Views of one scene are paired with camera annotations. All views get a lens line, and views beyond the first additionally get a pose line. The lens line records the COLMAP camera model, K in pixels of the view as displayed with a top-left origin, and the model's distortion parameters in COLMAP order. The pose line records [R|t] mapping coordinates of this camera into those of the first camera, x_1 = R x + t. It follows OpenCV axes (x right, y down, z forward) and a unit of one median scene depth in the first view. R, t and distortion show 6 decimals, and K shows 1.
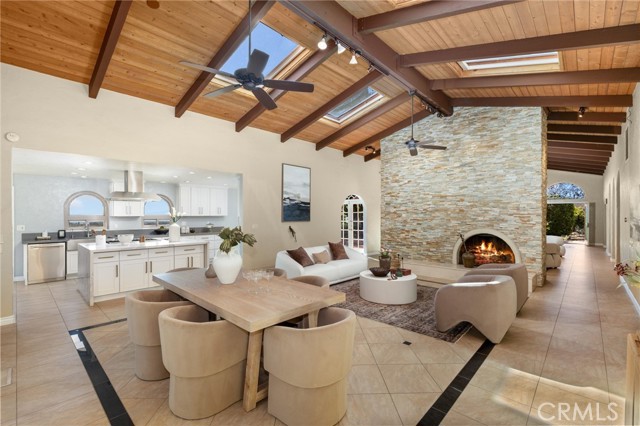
lens RADIAL K [[289.2, 0, 320.0], [0, 289.2, 213.0], [0, 0, 1]] dist [-0.001235, 0.000045]
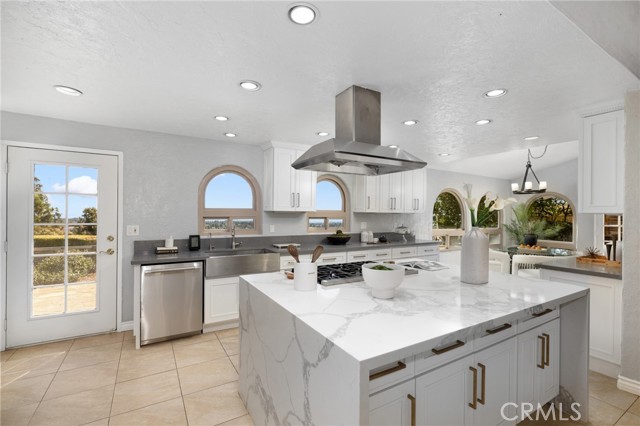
lens RADIAL K [[289.5, 0, 321.5], [0, 289.5, 218.6], [0, 0, 1]] dist [-0.003359, -0.000141]
pose [[0.962787, 0.013120, -0.269943, -0.484954], [-0.008267, 0.999783, 0.019108, 0.014430], [0.270136, -0.016165, 0.962687, 0.506757]]
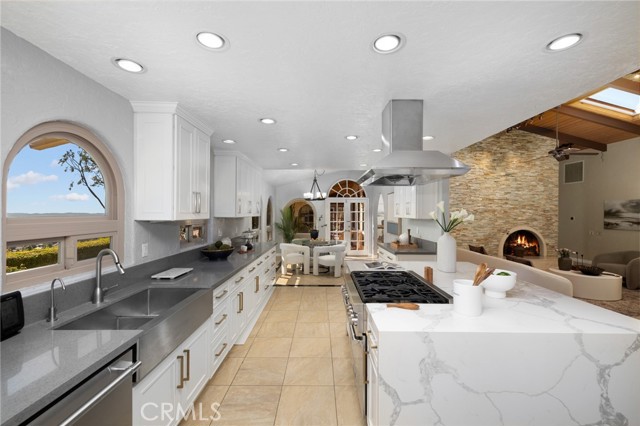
lens RADIAL K [[268.1, 0, 318.1], [0, 268.1, 213.2], [0, 0, 1]] dist [0.000283, -0.000061]
pose [[0.729716, 0.002729, 0.683745, -0.822127], [-0.007889, 0.999959, 0.004429, -0.000986], [-0.683705, -0.008626, 0.729708, 0.678495]]
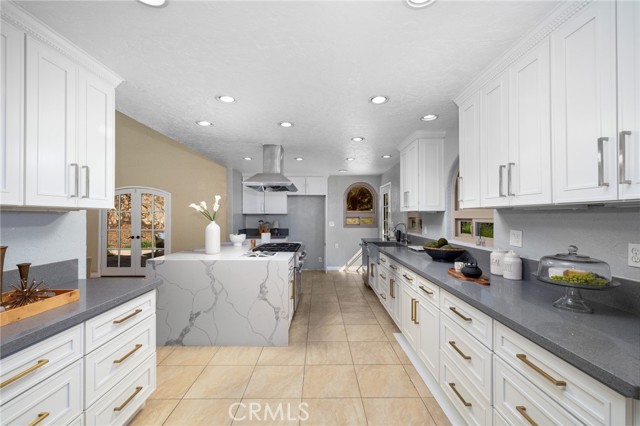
lens RADIAL K [[273.9, 0, 321.1], [0, 273.9, 213.9], [0, 0, 1]] dist [0.001030, 0.000068]
pose [[-0.716746, -0.002784, -0.697329, -0.260243], [0.000080, 0.999992, -0.004075, 0.016945], [0.697335, -0.002977, -0.716739, 1.267499]]
